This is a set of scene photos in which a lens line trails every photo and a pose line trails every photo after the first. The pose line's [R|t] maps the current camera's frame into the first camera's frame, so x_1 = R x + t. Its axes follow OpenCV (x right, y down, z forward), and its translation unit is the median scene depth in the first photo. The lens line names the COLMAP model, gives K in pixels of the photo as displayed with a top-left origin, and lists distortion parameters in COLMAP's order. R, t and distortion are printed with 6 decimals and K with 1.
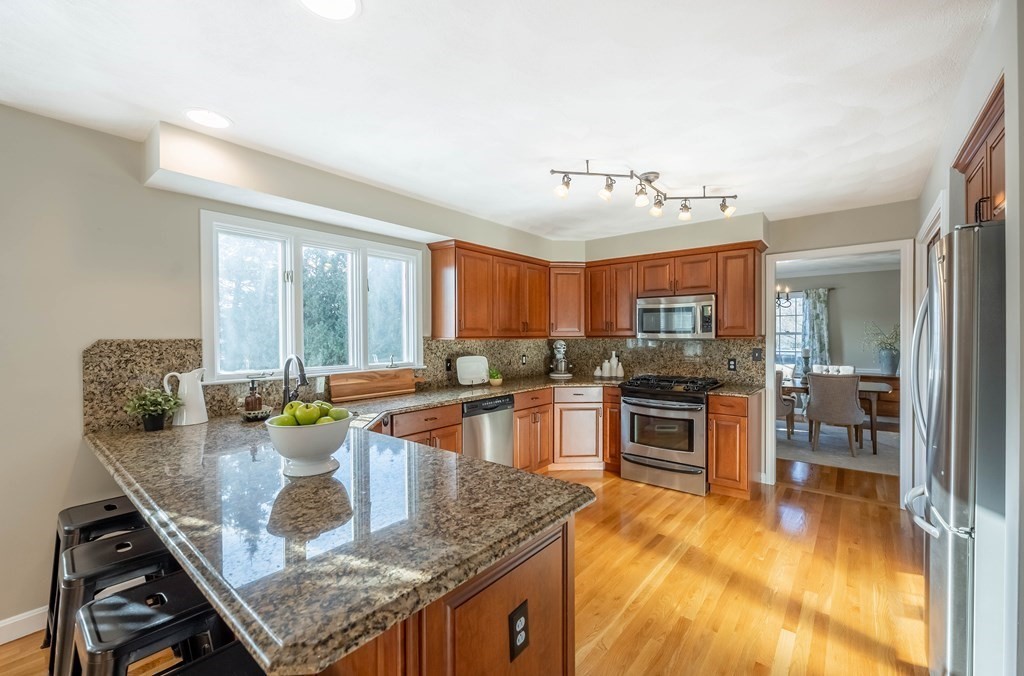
lens RADIAL K [[418.8, 0, 516.6], [0, 418.8, 337.7], [0, 0, 1]] dist [-0.008535, -0.000430]
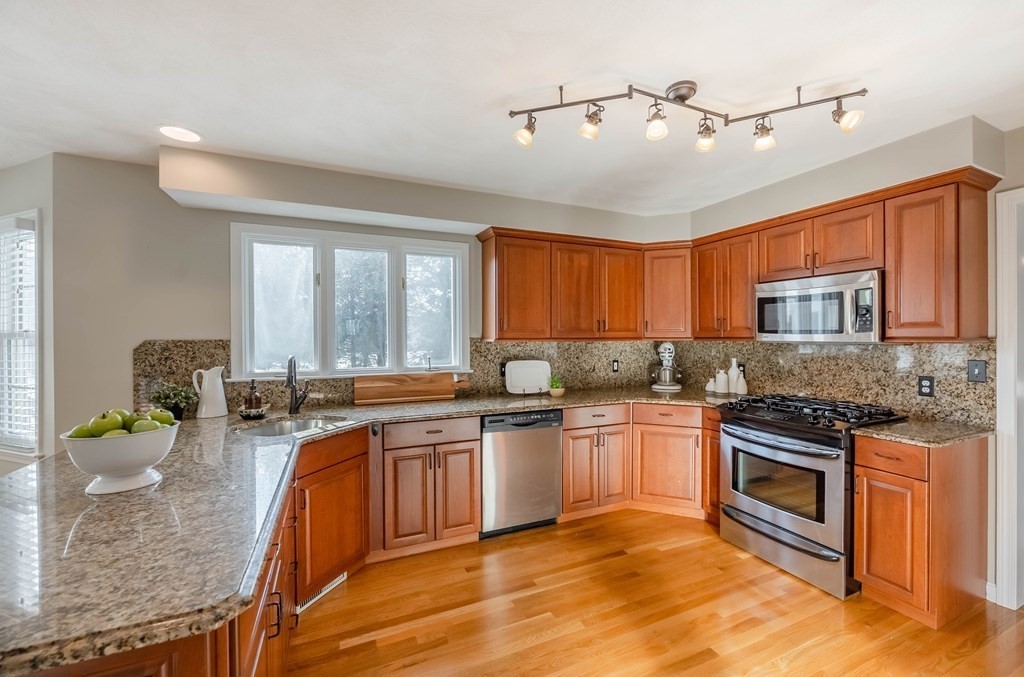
lens RADIAL K [[418.8, 0, 525.2], [0, 418.8, 335.9], [0, 0, 1]] dist [-0.008535, -0.000430]
pose [[0.898648, 0.001161, -0.438668, 0.284764], [-0.003135, 0.999988, -0.003774, -0.003615], [0.438659, 0.004767, 0.898641, 0.235954]]
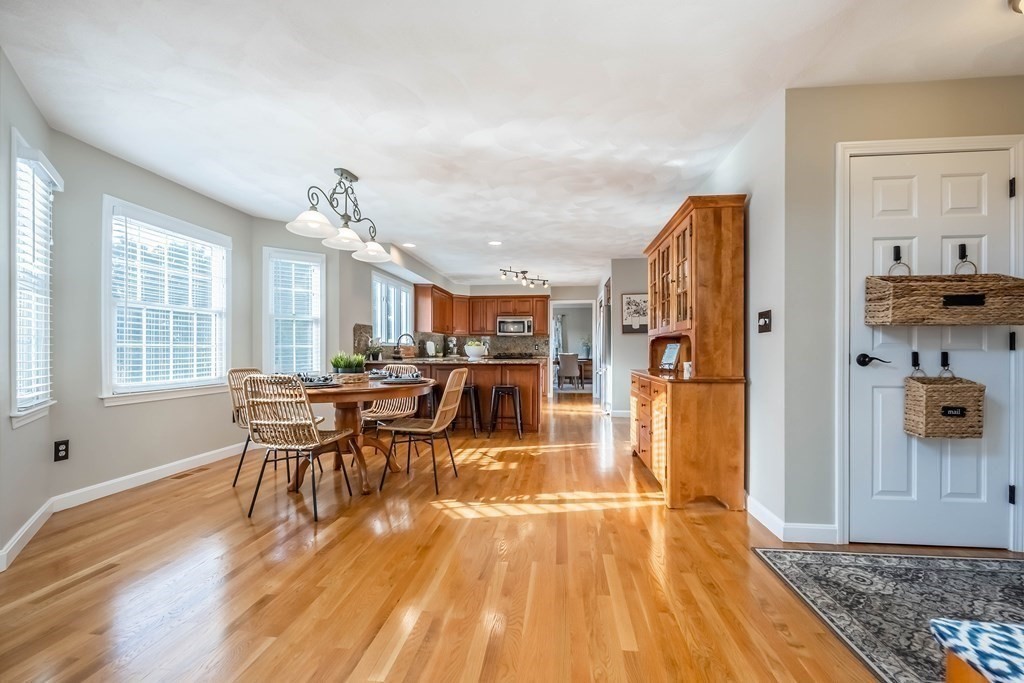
lens RADIAL K [[414.9, 0, 515.3], [0, 414.9, 351.0], [0, 0, 1]] dist [-0.010337, 0.000492]
pose [[0.837963, 0.002449, 0.545722, -0.886725], [-0.000161, 0.999991, -0.004240, 0.102633], [-0.545728, 0.003465, 0.837955, -0.903696]]
